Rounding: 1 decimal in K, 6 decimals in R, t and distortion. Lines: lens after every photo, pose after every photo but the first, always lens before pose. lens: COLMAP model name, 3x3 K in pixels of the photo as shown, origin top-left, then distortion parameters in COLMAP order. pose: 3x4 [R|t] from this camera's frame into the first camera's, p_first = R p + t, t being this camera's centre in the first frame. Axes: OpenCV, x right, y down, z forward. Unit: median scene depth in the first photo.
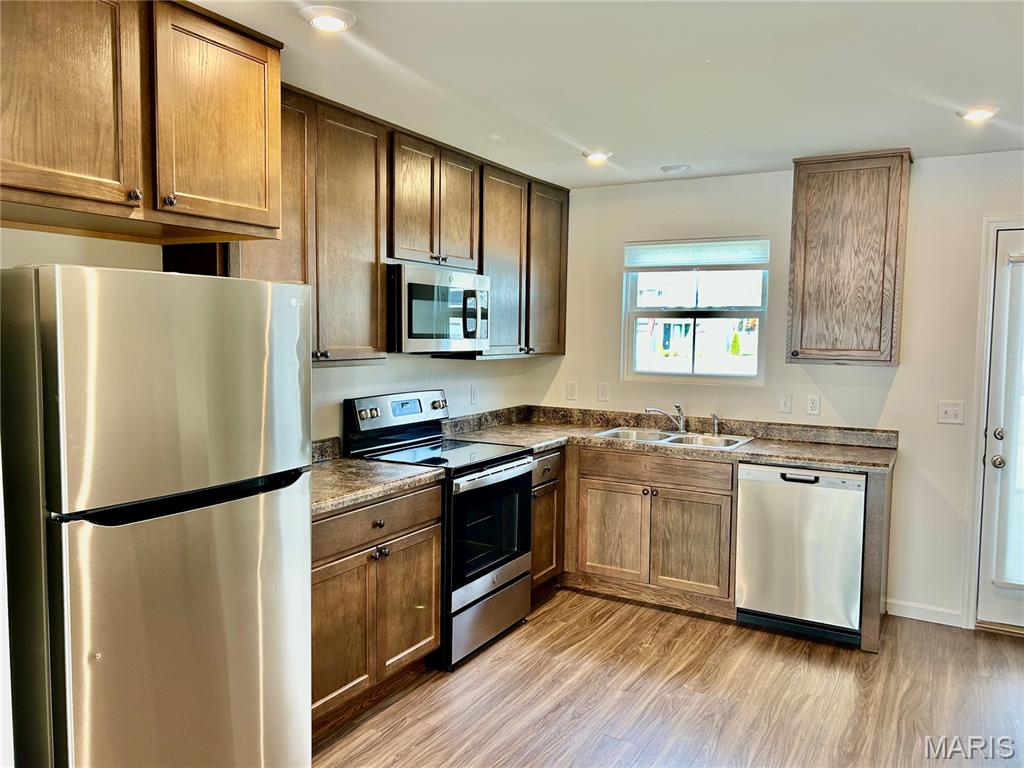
lens RADIAL K [[767.9, 0, 507.5], [0, 767.9, 383.7], [0, 0, 1]] dist [0.033626, -0.042482]
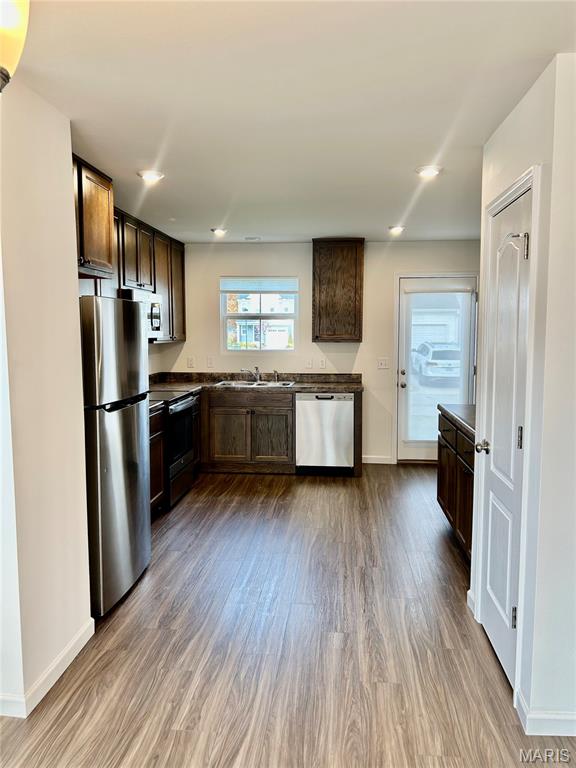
lens RADIAL K [[575.9, 0, 295.8], [0, 575.9, 380.0], [0, 0, 1]] dist [0.033626, -0.042482]
pose [[0.902806, -0.048167, 0.427341, -0.329580], [0.040146, 0.998808, 0.027765, 0.029373], [-0.428169, -0.007911, 0.903664, -0.334478]]
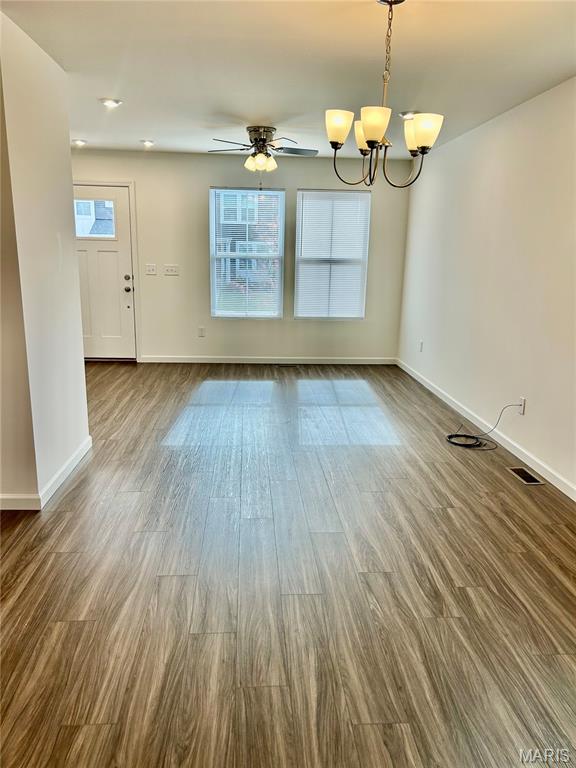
lens RADIAL K [[575.9, 0, 288.7], [0, 575.9, 385.4], [0, 0, 1]] dist [0.033626, -0.042482]
pose [[-0.827398, 0.097054, -0.553166, 0.085929], [-0.076122, 0.956485, 0.281677, -0.000902], [0.556433, 0.275168, -0.784006, 0.442914]]
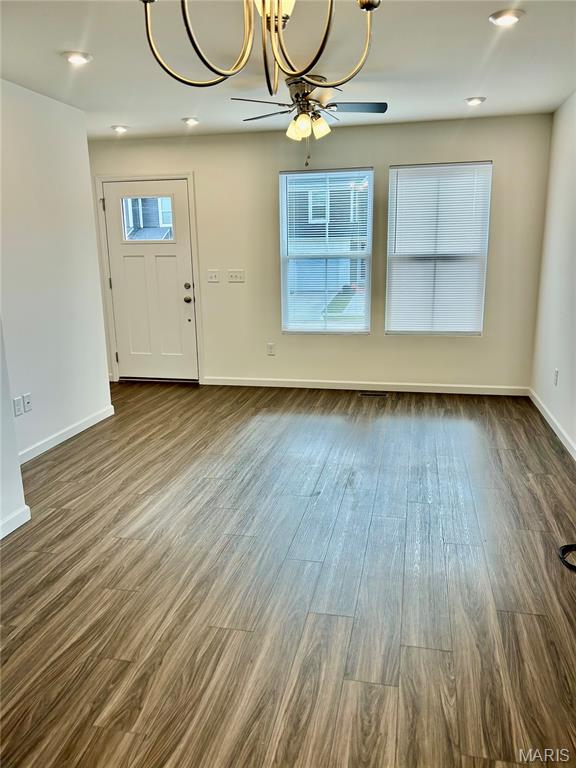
lens RADIAL K [[575.9, 0, 288.9], [0, 575.9, 382.0], [0, 0, 1]] dist [0.033626, -0.042482]
pose [[-0.952238, 0.069351, -0.297378, -0.305218], [-0.020763, 0.956909, 0.289645, 0.017103], [0.304651, 0.281985, -0.909765, 0.214618]]
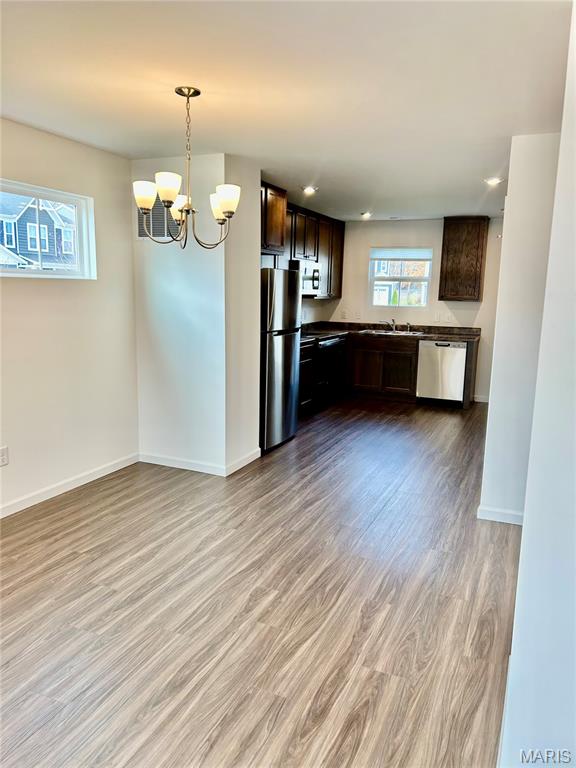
lens RADIAL K [[575.9, 0, 286.5], [0, 575.9, 391.9], [0, 0, 1]] dist [0.033626, -0.042482]
pose [[0.994217, -0.011089, 0.106816, -0.341751], [-0.000386, 0.994279, 0.106809, 0.070239], [-0.107389, -0.106233, 0.988525, -0.854482]]
